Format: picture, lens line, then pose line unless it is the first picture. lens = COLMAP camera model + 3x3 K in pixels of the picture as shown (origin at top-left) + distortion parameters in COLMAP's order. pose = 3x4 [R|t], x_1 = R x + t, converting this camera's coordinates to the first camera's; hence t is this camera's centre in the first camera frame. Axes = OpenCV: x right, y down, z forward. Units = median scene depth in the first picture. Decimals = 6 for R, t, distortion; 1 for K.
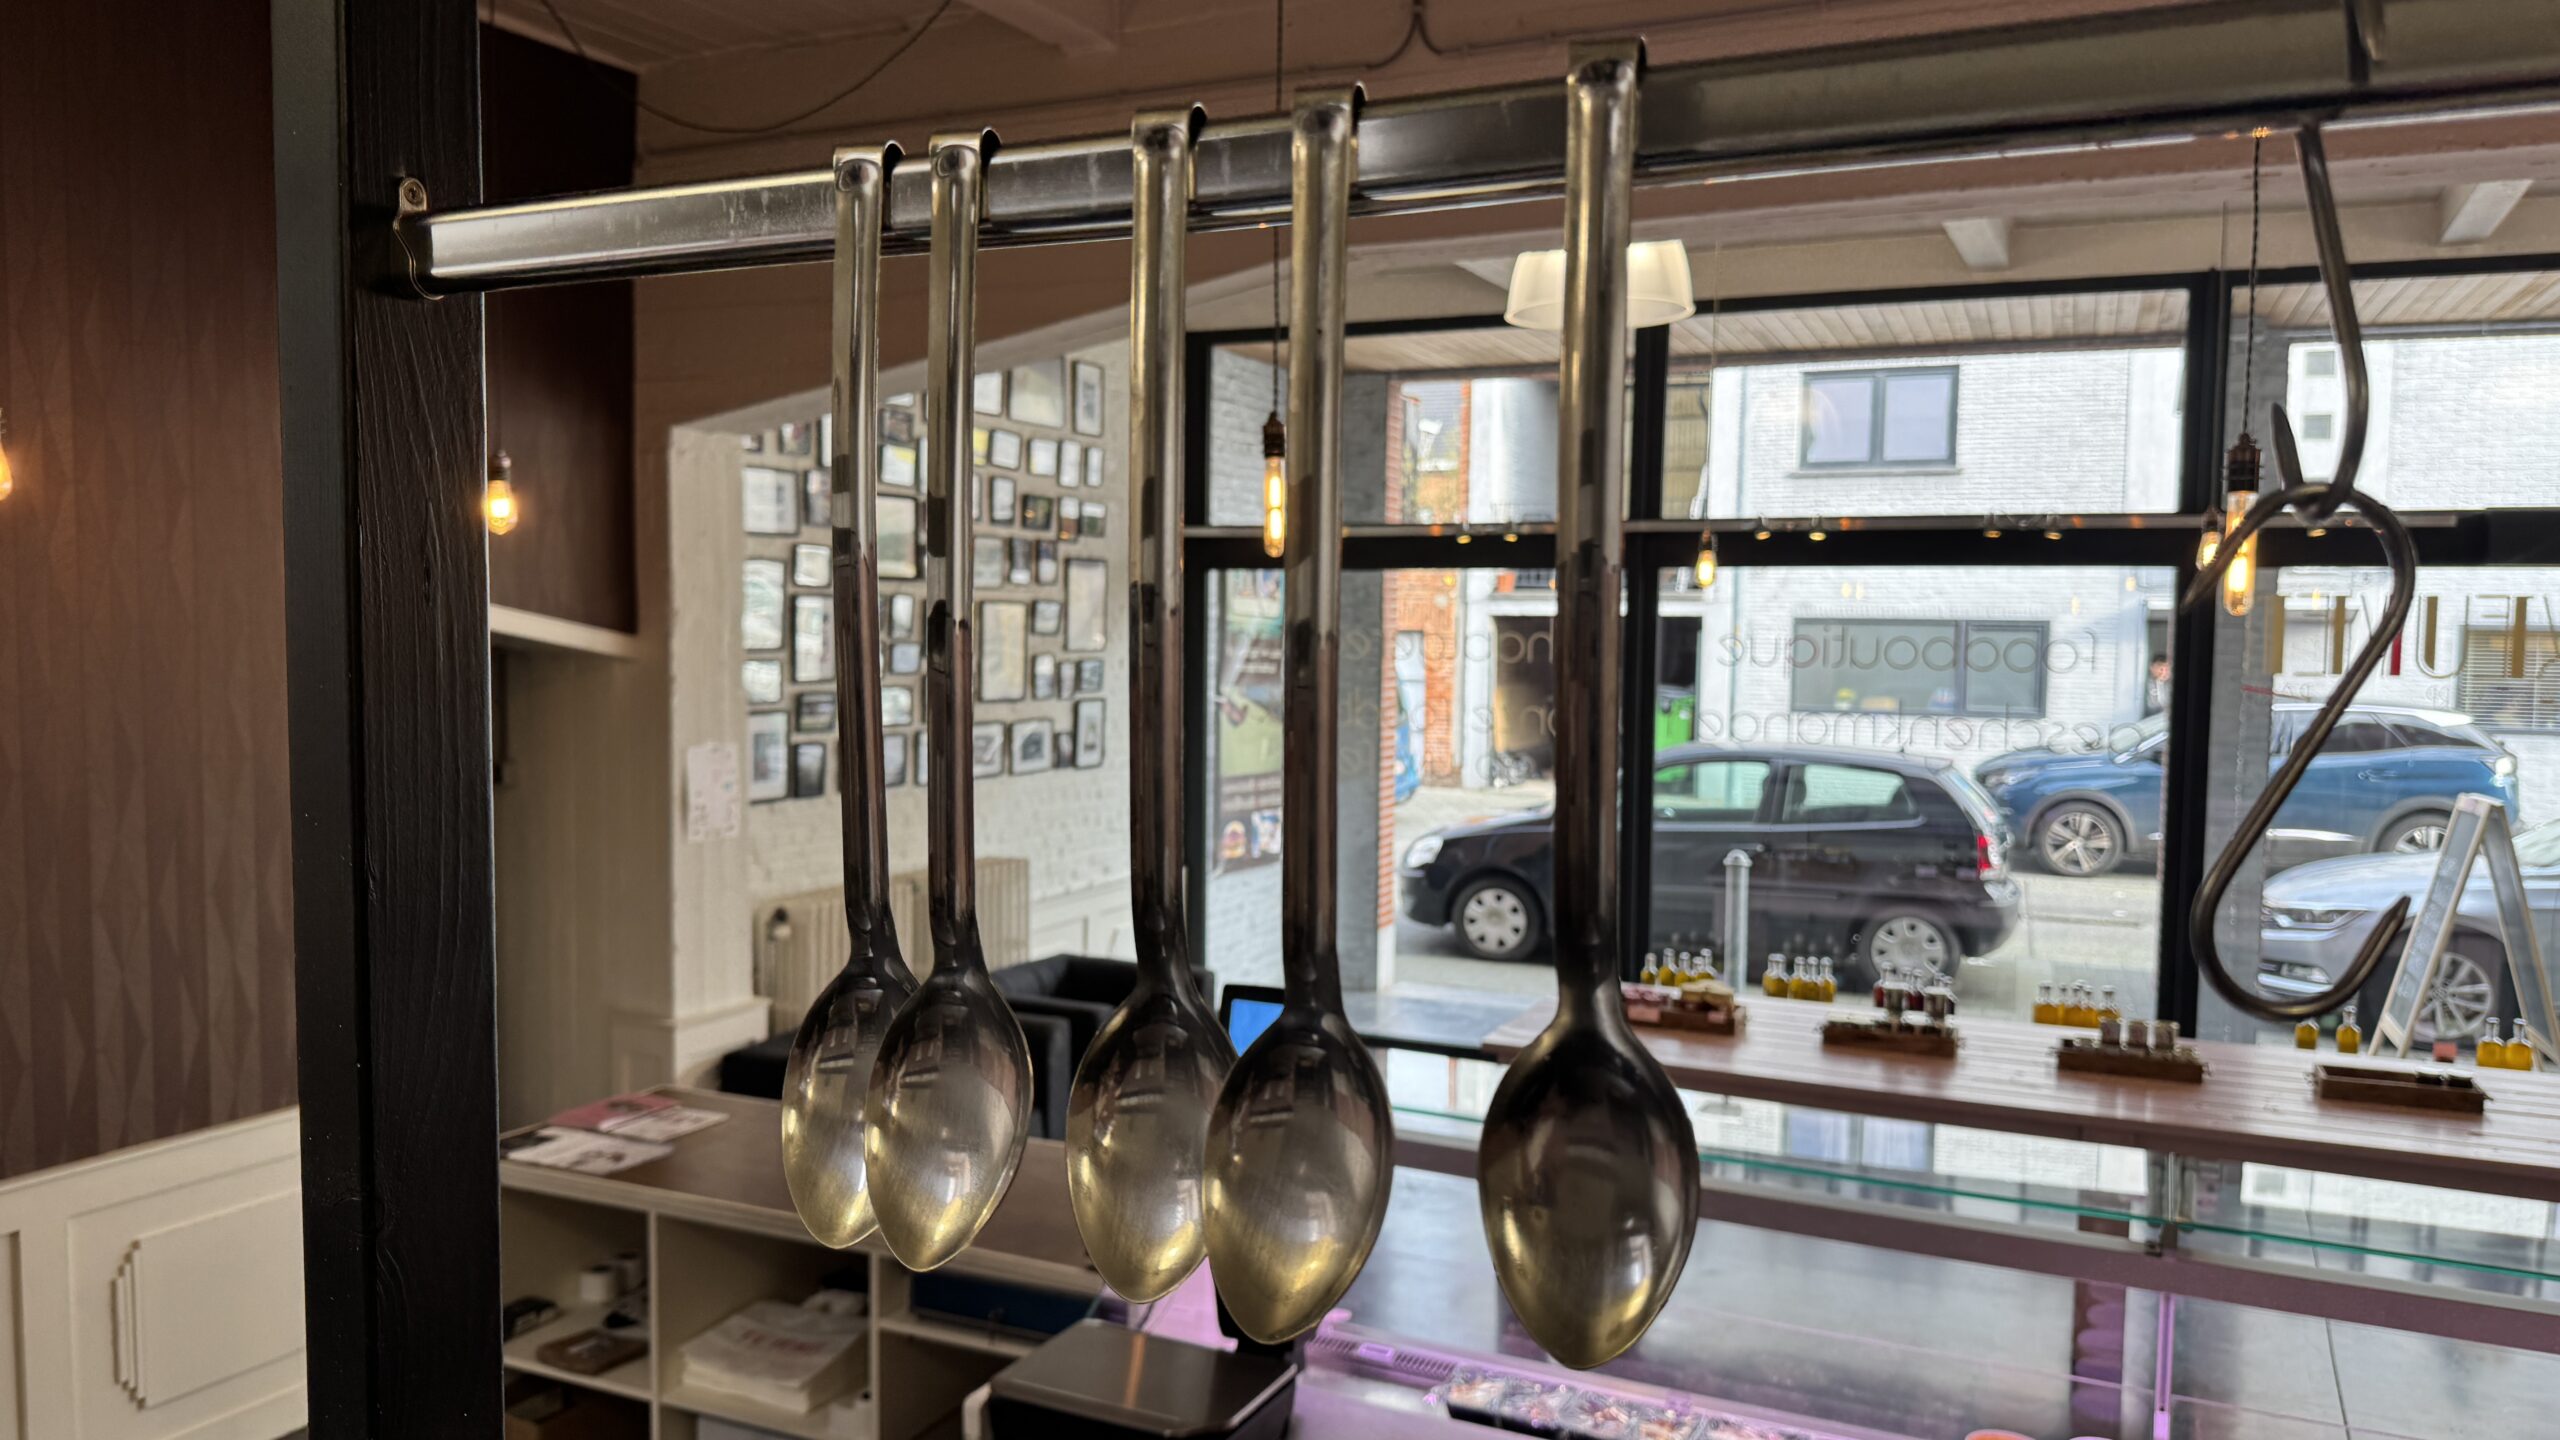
lens RADIAL K [[1851.5, 0, 1280.0], [0, 1851.5, 720.0], [0, 0, 1]] dist [0.092933, -0.001115]
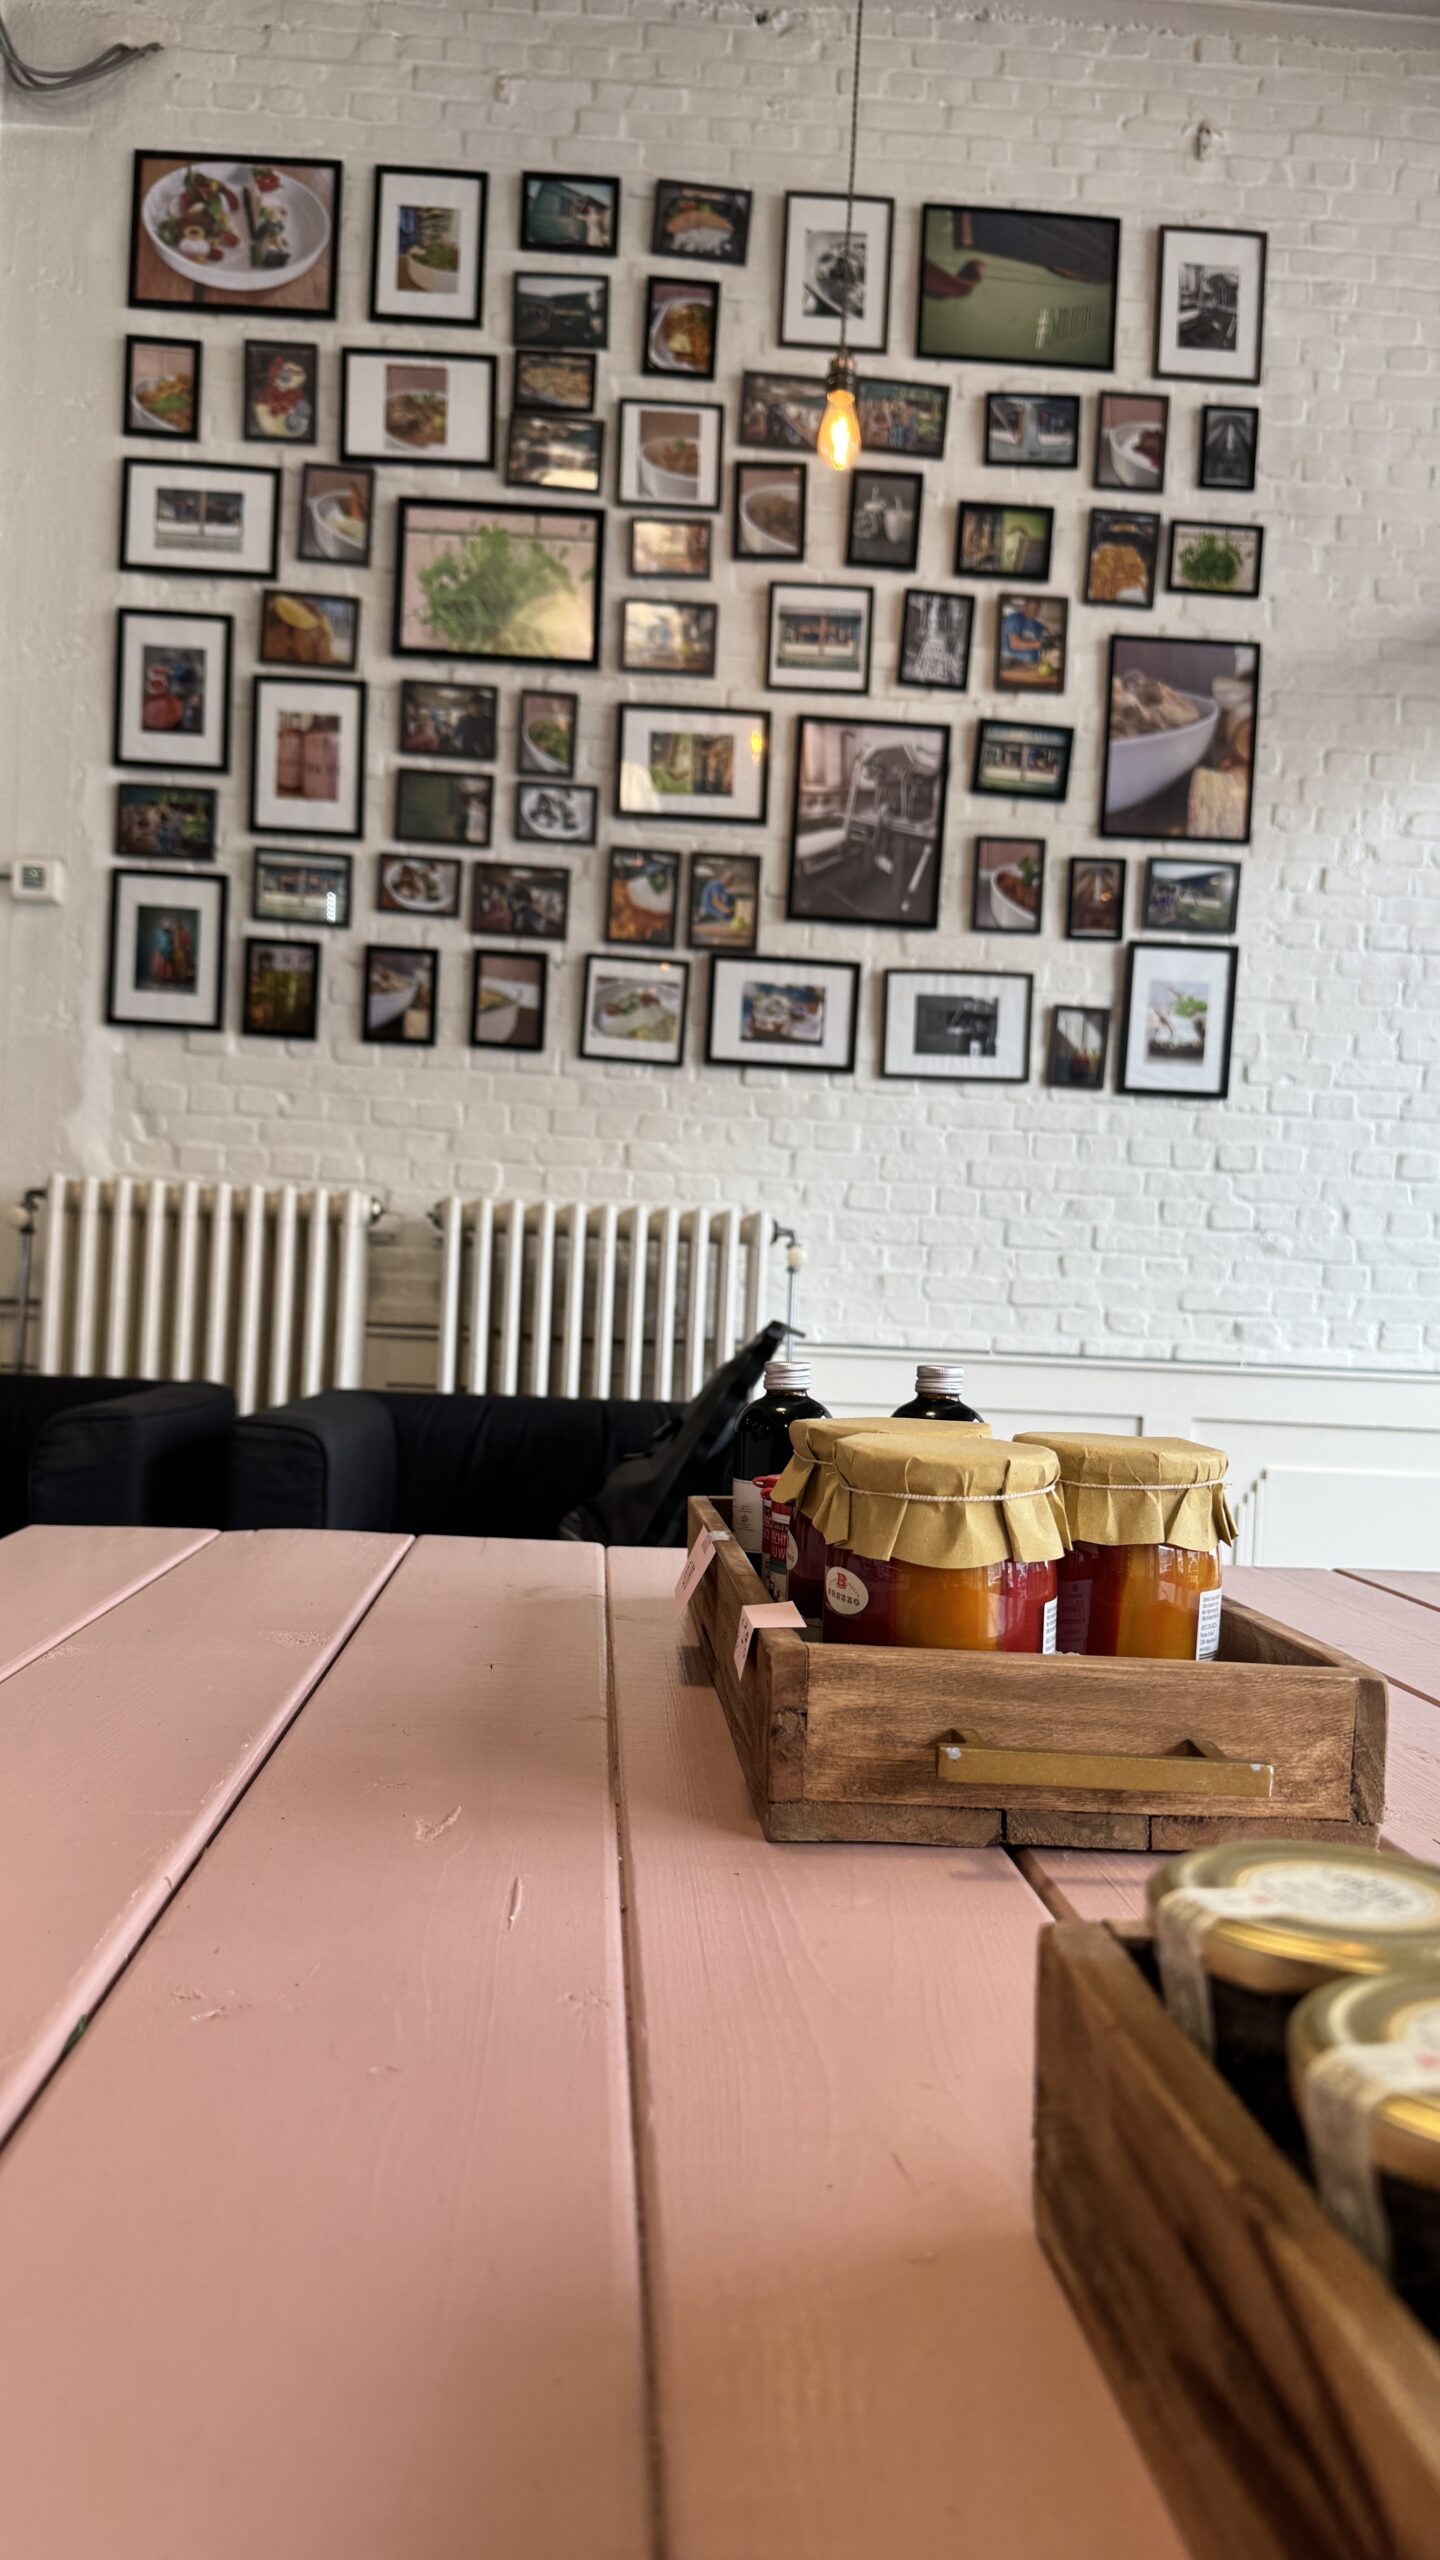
lens RADIAL K [[1851.5, 0, 720.0], [0, 1851.5, 1280.0], [0, 0, 1]] dist [0.092933, -0.001115]
pose [[0.463330, 0.011366, -0.886113, 0.262691], [-0.096725, 0.994592, -0.037818, 0.102628], [0.880891, 0.103231, 0.461924, 0.712643]]
